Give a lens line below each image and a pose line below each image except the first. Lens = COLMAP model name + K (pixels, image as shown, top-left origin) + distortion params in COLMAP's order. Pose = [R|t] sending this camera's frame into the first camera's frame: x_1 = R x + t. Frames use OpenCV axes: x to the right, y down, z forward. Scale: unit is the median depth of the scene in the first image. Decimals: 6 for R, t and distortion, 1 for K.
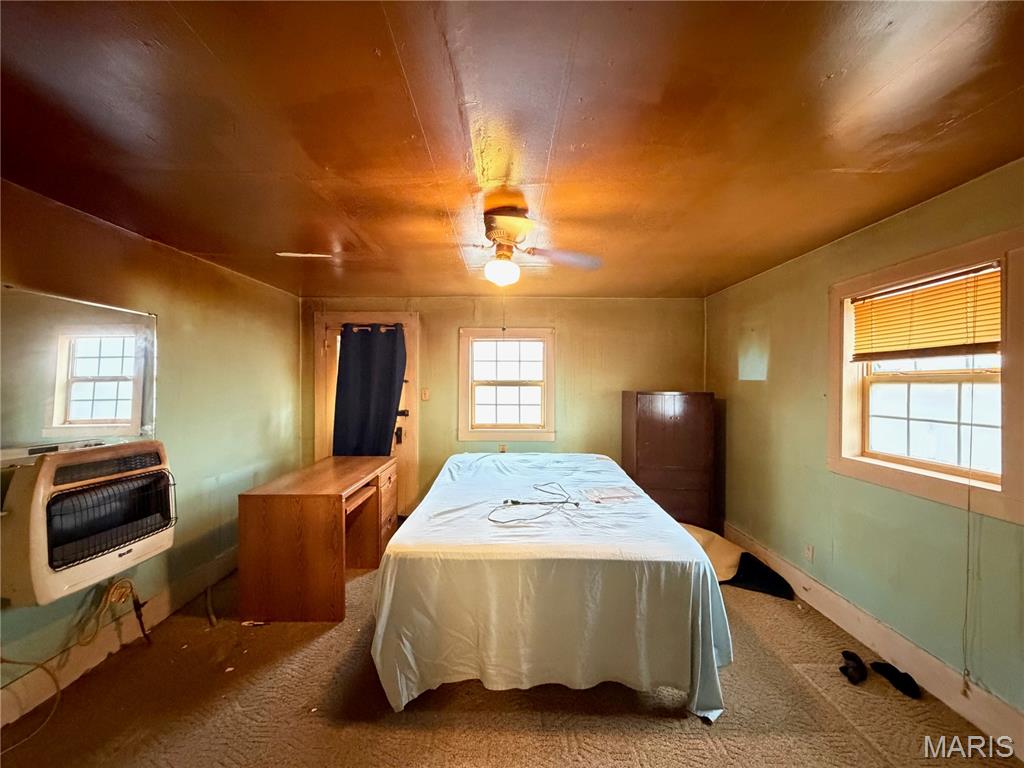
lens RADIAL K [[403.6, 0, 509.2], [0, 403.6, 386.1], [0, 0, 1]] dist [-0.002294, 0.000227]
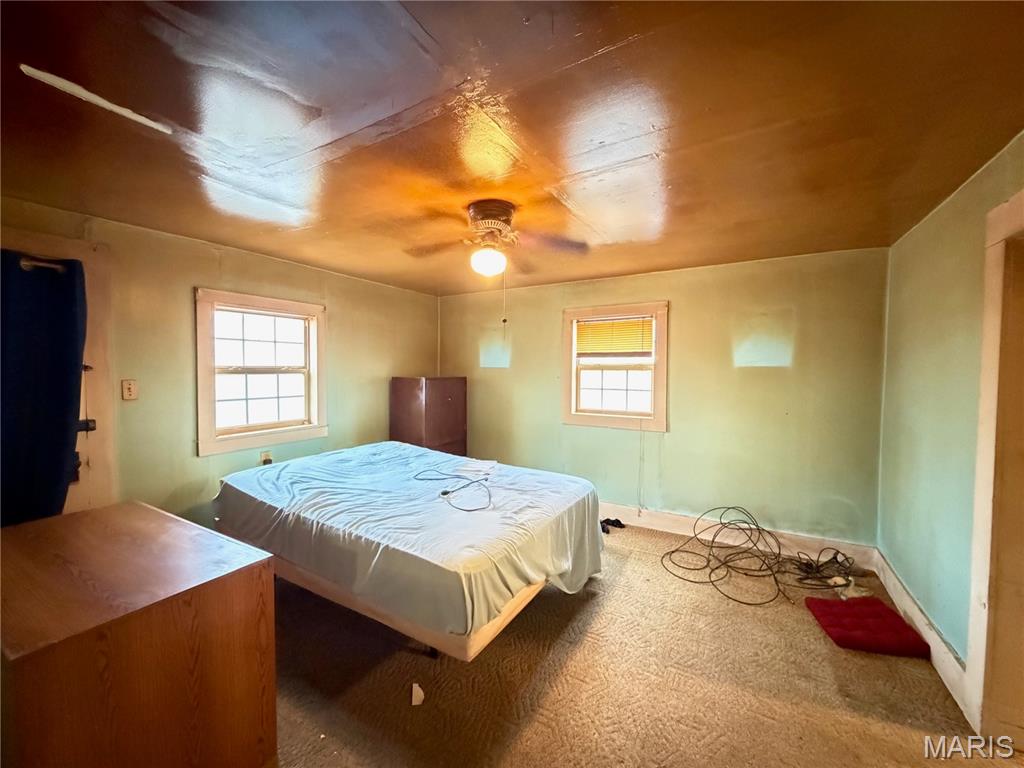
lens RADIAL K [[403.6, 0, 513.9], [0, 403.6, 378.4], [0, 0, 1]] dist [-0.002294, 0.000227]
pose [[0.500581, -0.023226, 0.865378, -0.468309], [0.003914, 0.999691, 0.024566, -0.009077], [-0.865681, -0.008911, 0.500517, 0.229287]]
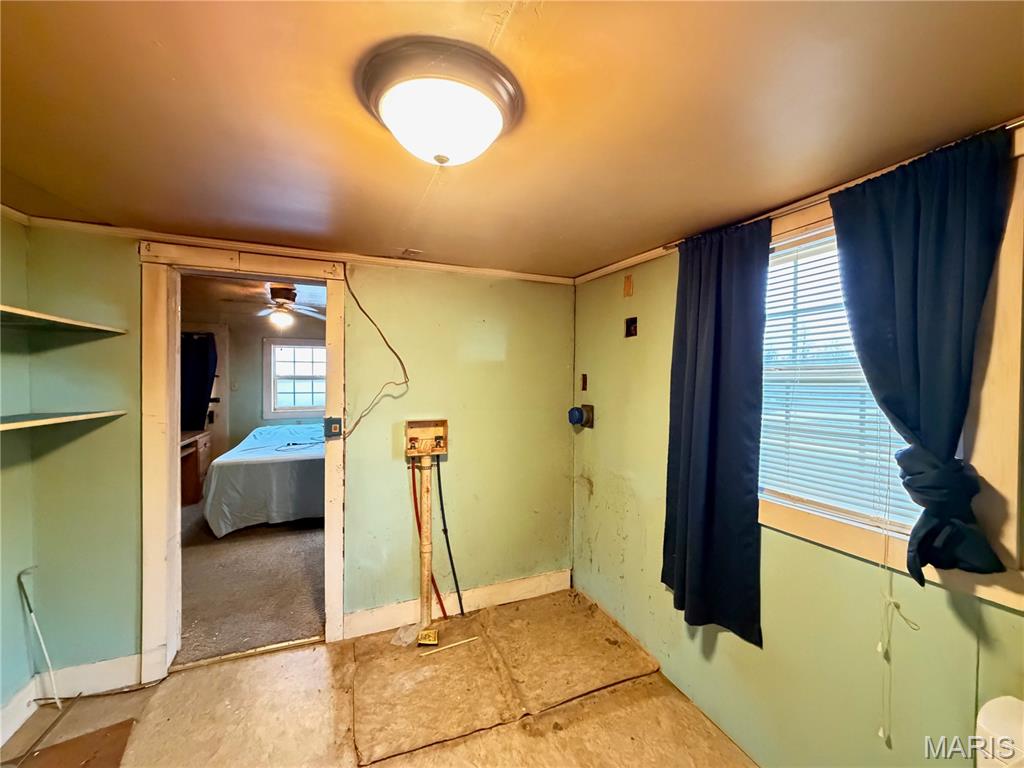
lens RADIAL K [[403.6, 0, 512.8], [0, 403.6, 383.9], [0, 0, 1]] dist [-0.002294, 0.000227]
pose [[0.920923, -0.007085, 0.389680, 0.134289], [0.003434, 0.999943, 0.010065, 0.003173], [-0.389729, -0.007931, 0.920895, -0.652046]]
